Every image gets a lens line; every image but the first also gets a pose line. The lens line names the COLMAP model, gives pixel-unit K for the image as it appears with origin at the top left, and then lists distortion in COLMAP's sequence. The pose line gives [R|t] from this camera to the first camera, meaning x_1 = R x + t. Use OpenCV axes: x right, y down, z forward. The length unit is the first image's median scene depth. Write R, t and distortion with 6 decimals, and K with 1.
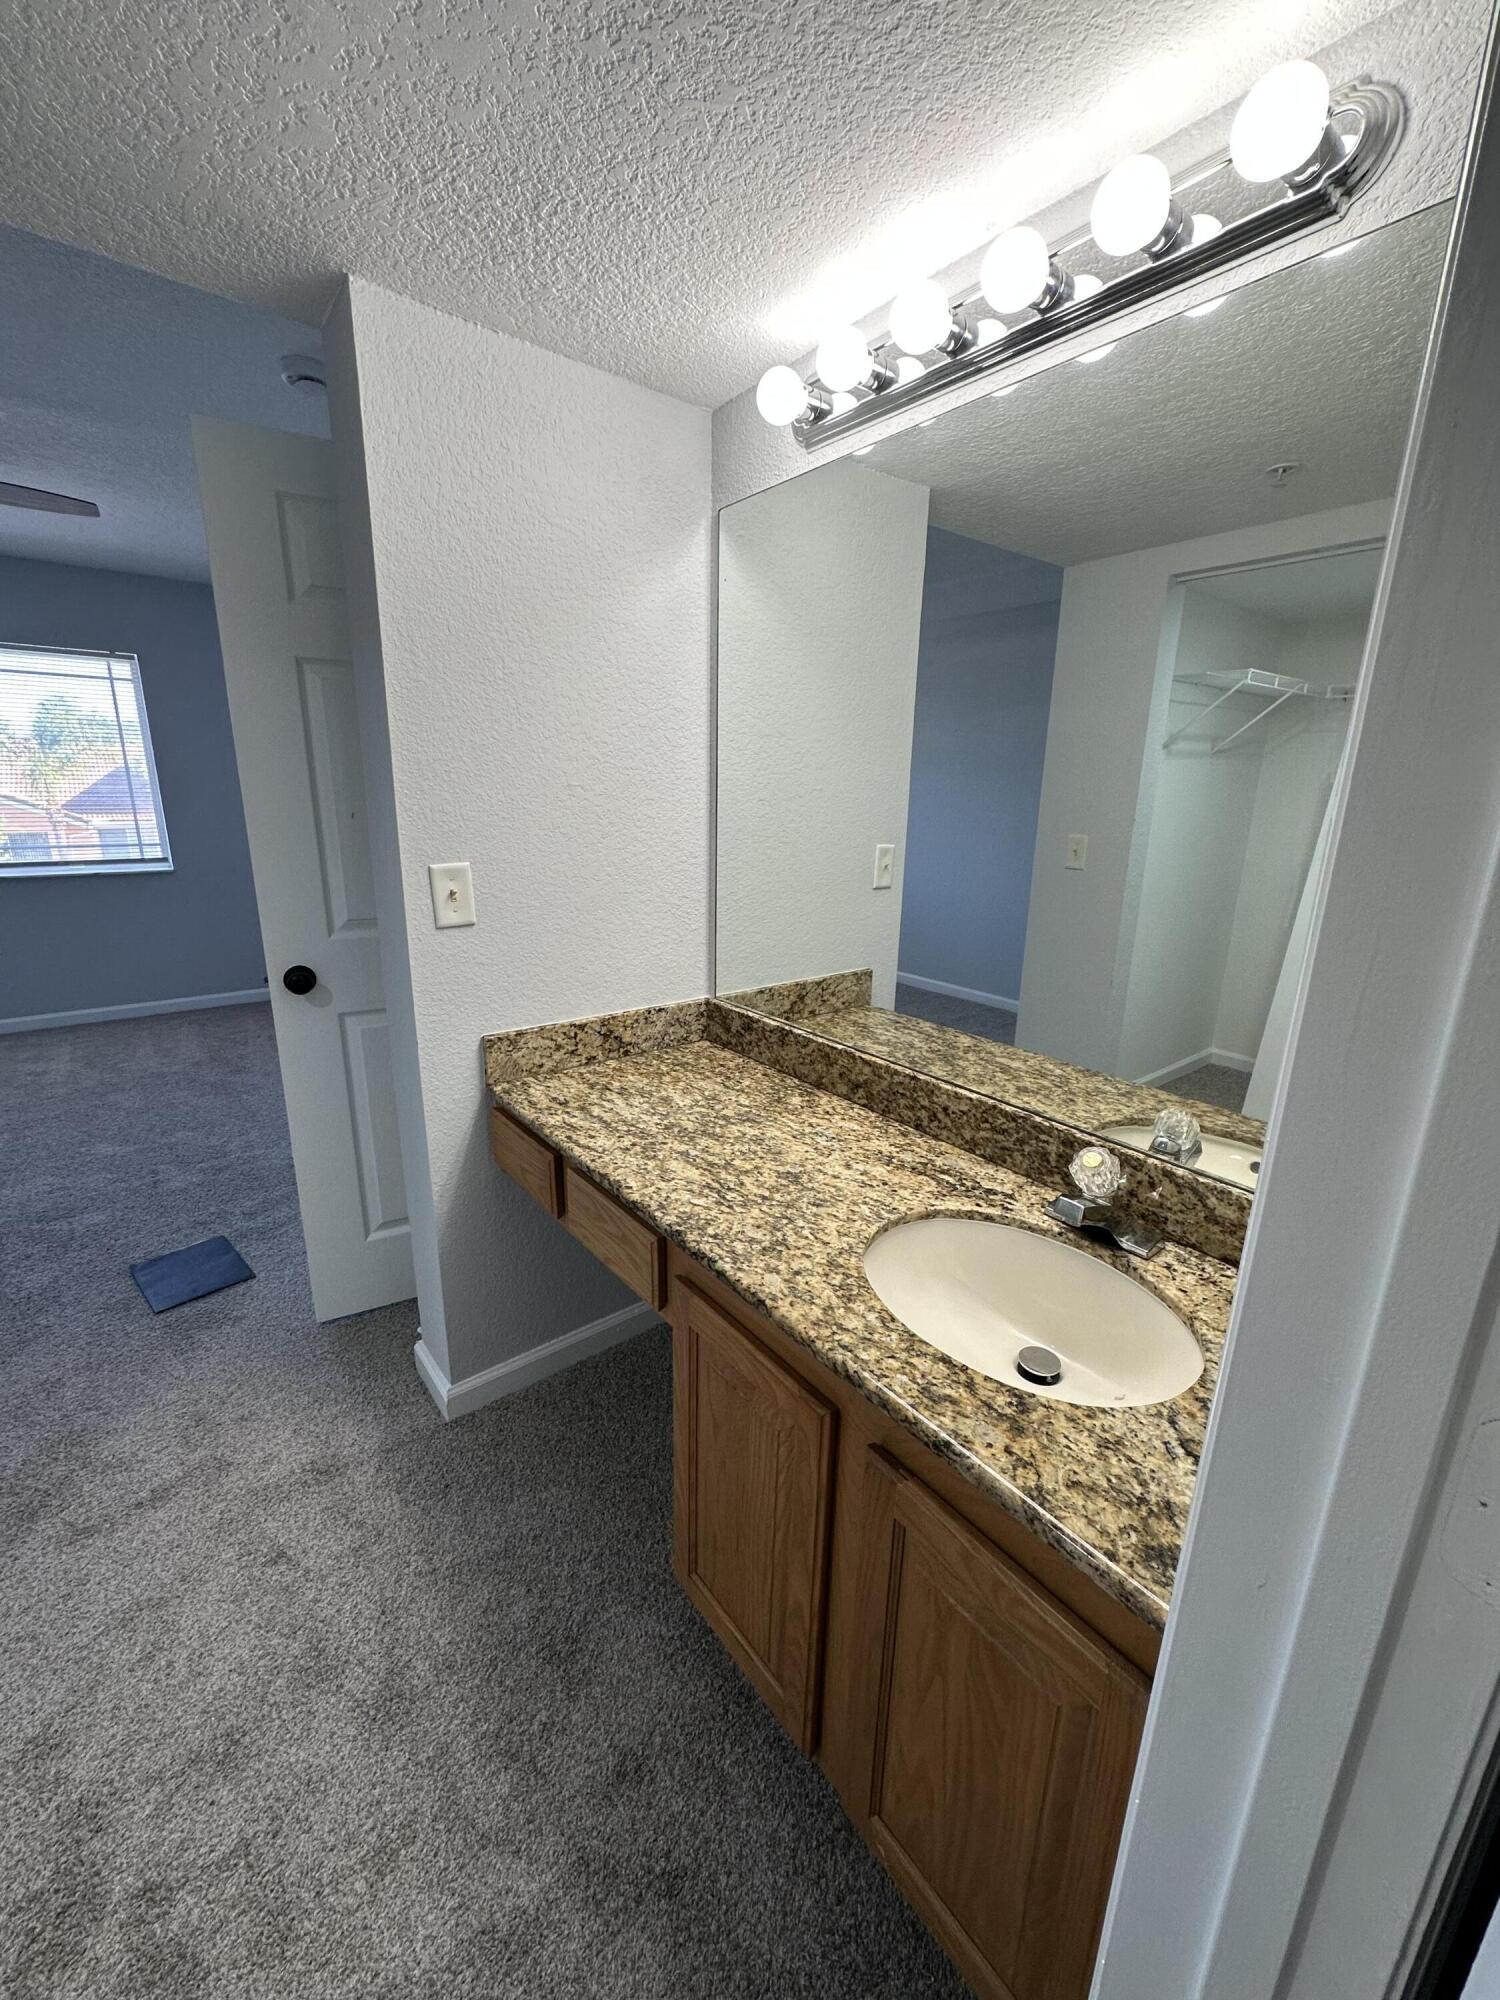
lens RADIAL K [[796.3, 0, 750.0], [0, 796.3, 1000.0], [0, 0, 1]] dist [-0.003331, 0.000784]
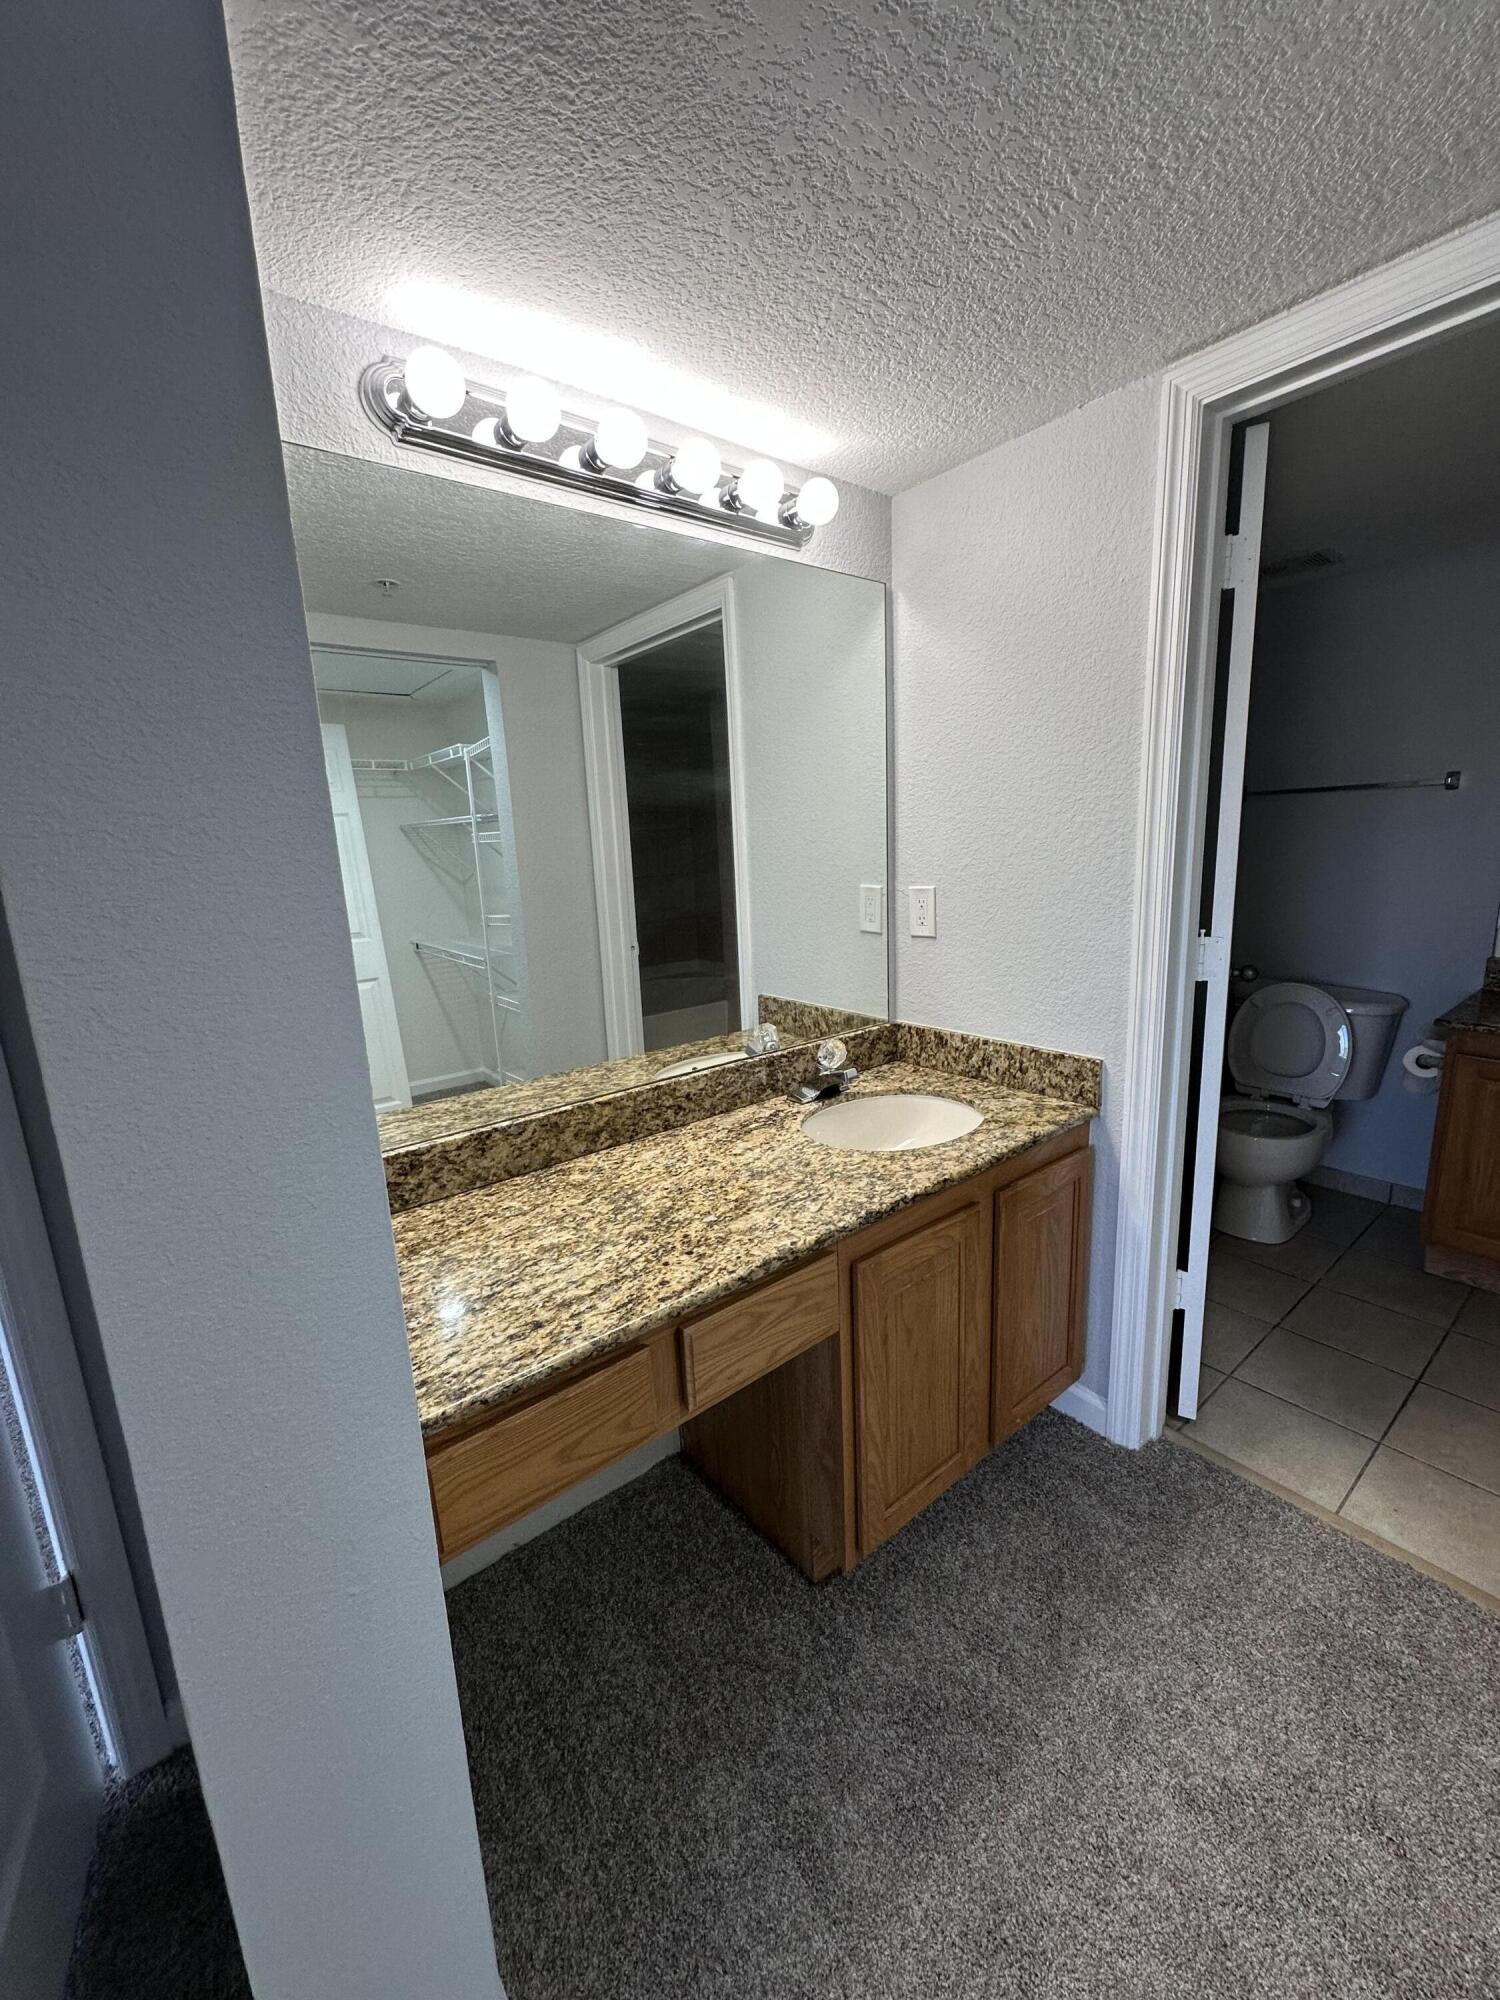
lens RADIAL K [[796.3, 0, 750.0], [0, 796.3, 1000.0], [0, 0, 1]] dist [-0.003331, 0.000784]
pose [[-0.006800, -0.215362, 0.976511, -0.893635], [0.299343, 0.931314, 0.207479, -0.218398], [-0.954121, 0.293722, 0.058134, 0.796383]]
